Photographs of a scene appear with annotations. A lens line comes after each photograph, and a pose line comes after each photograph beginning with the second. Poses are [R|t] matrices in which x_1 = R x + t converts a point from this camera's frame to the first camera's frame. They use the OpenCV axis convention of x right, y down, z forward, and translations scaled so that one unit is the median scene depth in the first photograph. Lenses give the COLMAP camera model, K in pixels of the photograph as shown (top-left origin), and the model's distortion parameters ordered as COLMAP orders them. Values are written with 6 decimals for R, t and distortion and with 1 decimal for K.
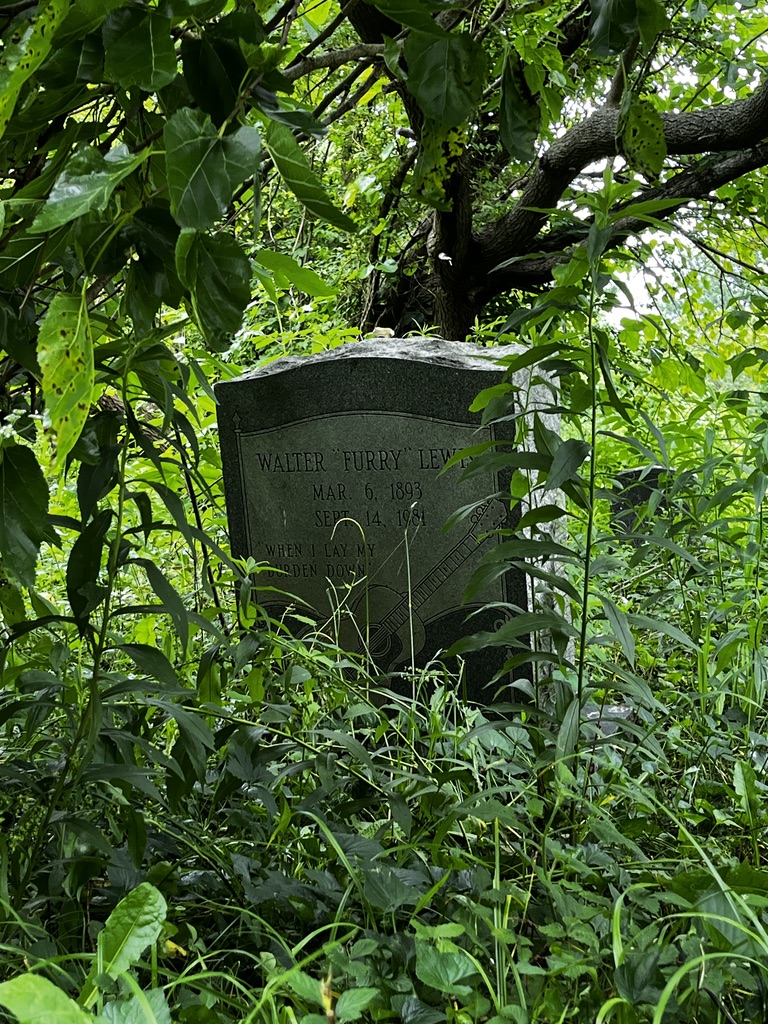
lens RADIAL K [[1782.9, 0, 342.8], [0, 1782.9, 510.9], [0, 0, 1]] dist [0.064222, 0.000000]
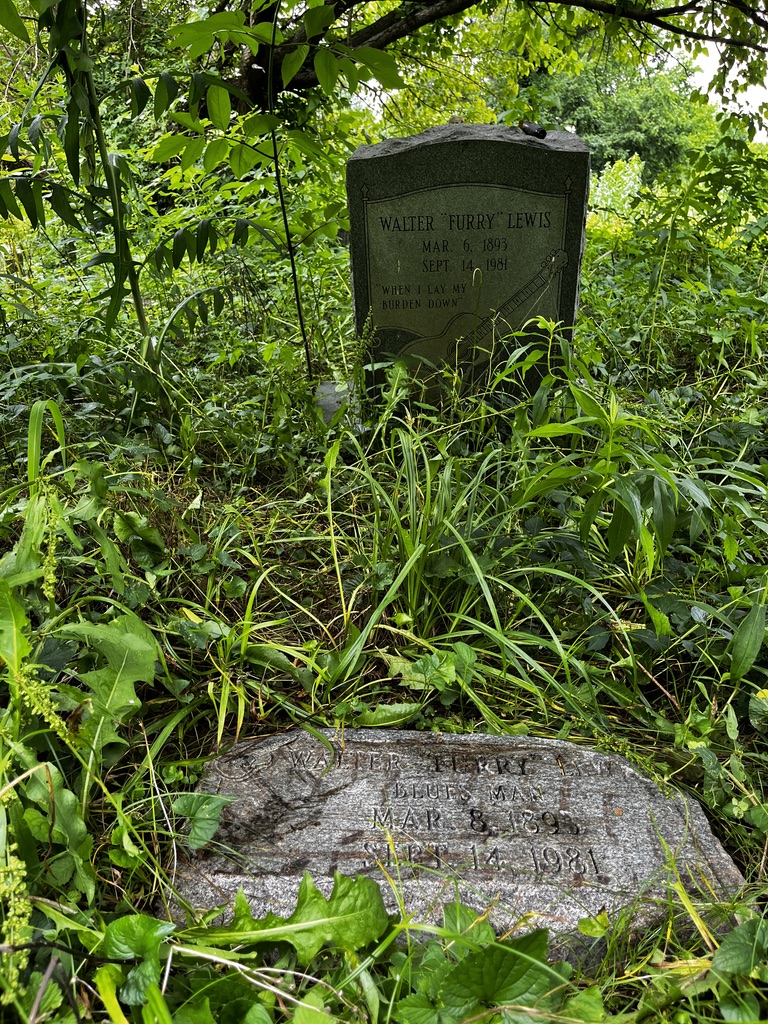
lens RADIAL K [[811.0, 0, 384.5], [0, 811.0, 519.5], [0, 0, 1]] dist [0.062025, -0.065658]
pose [[0.935597, -0.135186, 0.326163, -0.286584], [0.014708, 0.937915, 0.346553, -0.032413], [-0.352763, -0.319437, 0.879499, 0.386598]]
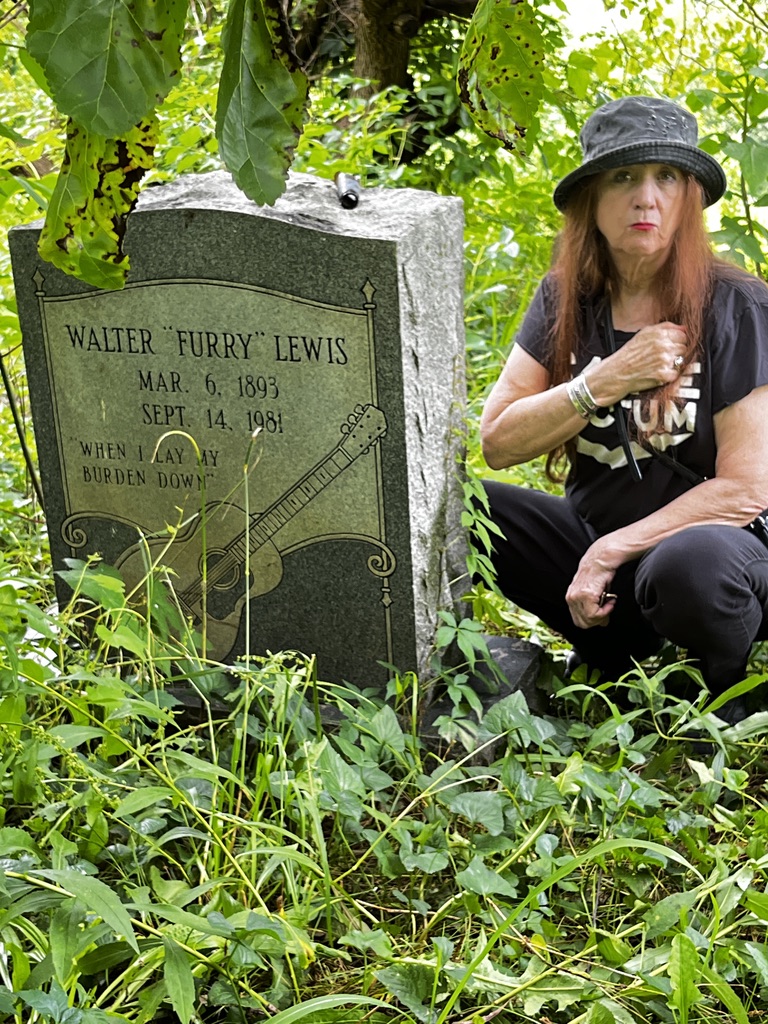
lens RADIAL K [[1782.9, 0, 391.6], [0, 1782.9, 543.0], [0, 0, 1]] dist [0.064222, 0.000000]
pose [[0.998125, 0.014657, 0.059435, 0.047785], [-0.025811, 0.981152, 0.191505, -0.092950], [-0.055508, -0.192680, 0.979690, 0.232474]]
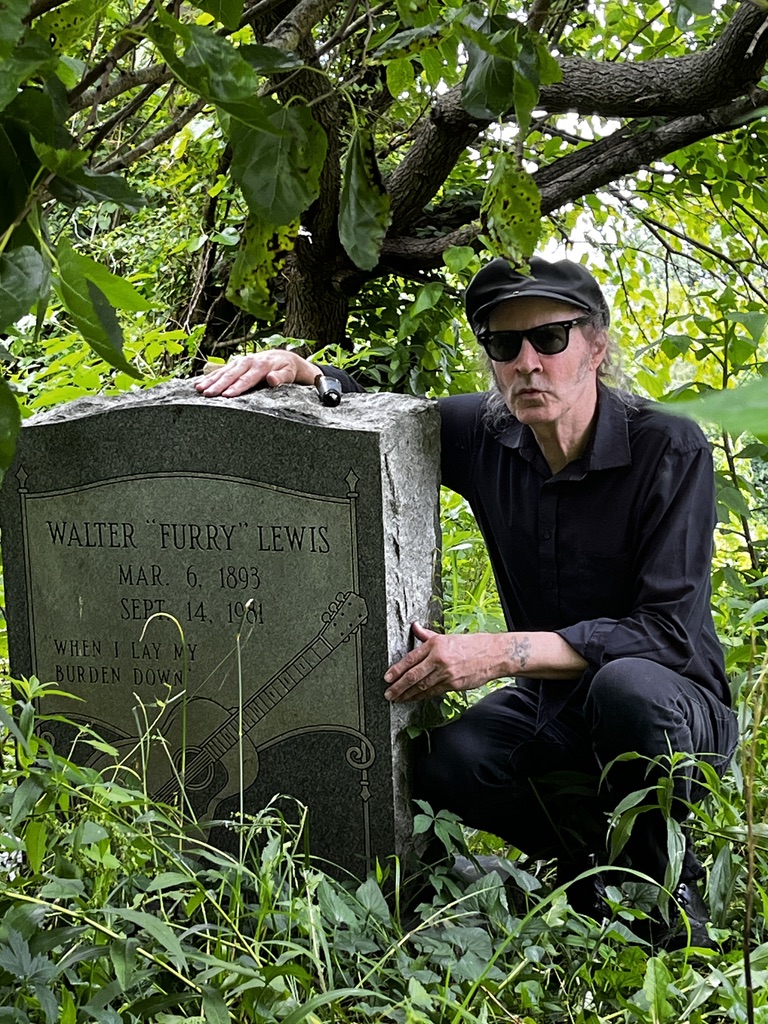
lens RADIAL K [[2428.9, 0, 367.1], [0, 2428.9, 514.1], [0, 0, 1]] dist [0.126698, 0.000000]
pose [[0.995722, 0.033004, 0.086307, -0.001539], [-0.032365, 0.999437, -0.008796, -0.031228], [-0.086549, 0.005965, 0.996230, -0.057393]]
